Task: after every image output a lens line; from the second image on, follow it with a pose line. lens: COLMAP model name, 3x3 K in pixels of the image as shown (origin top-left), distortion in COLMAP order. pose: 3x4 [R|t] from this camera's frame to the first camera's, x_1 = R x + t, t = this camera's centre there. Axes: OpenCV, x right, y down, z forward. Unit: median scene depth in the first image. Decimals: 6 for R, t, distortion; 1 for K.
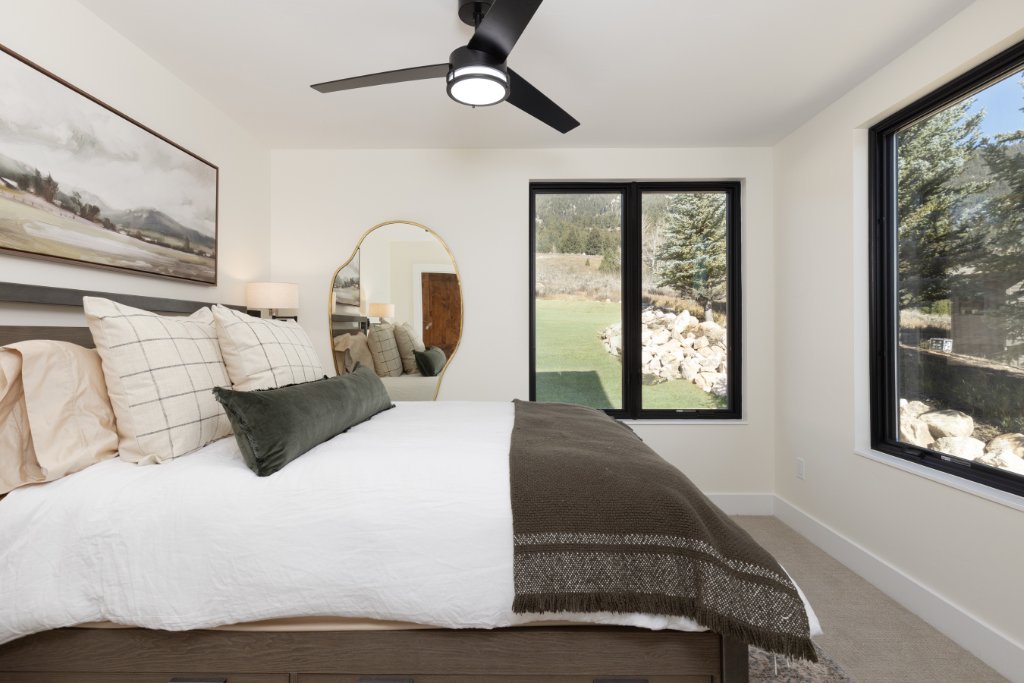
lens RADIAL K [[460.8, 0, 518.1], [0, 460.8, 333.6], [0, 0, 1]] dist [0.007050, -0.002561]
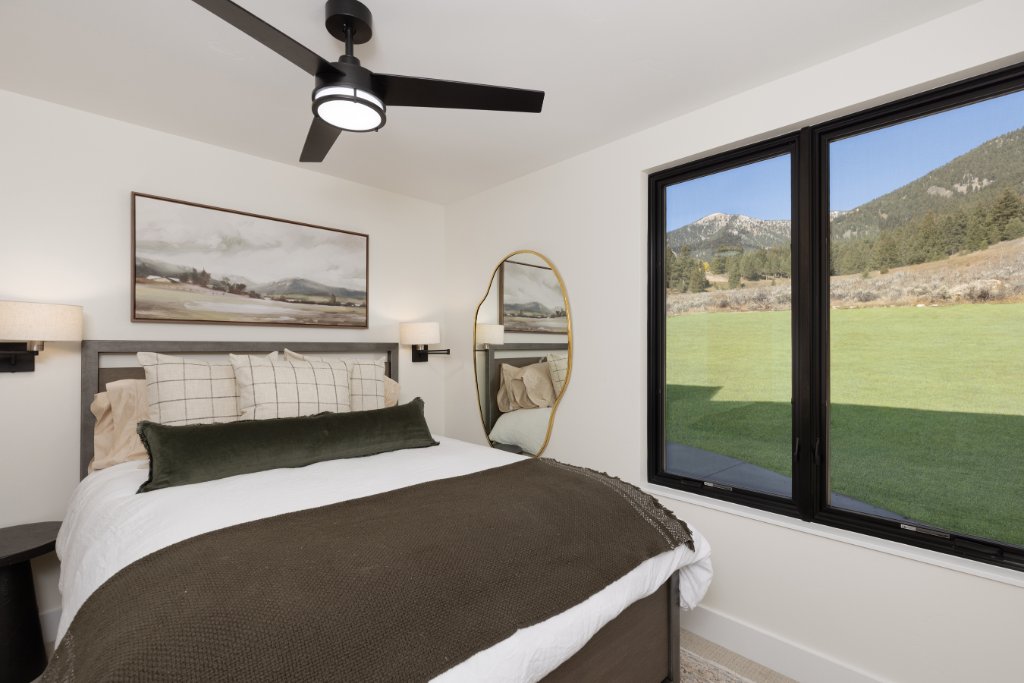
lens RADIAL K [[460.8, 0, 538.9], [0, 460.8, 352.4], [0, 0, 1]] dist [0.007050, -0.002561]
pose [[0.714826, 0.012443, -0.699191, 0.789440], [-0.007169, 0.999920, 0.010466, -0.074254], [0.699265, -0.002469, 0.714858, 0.582839]]
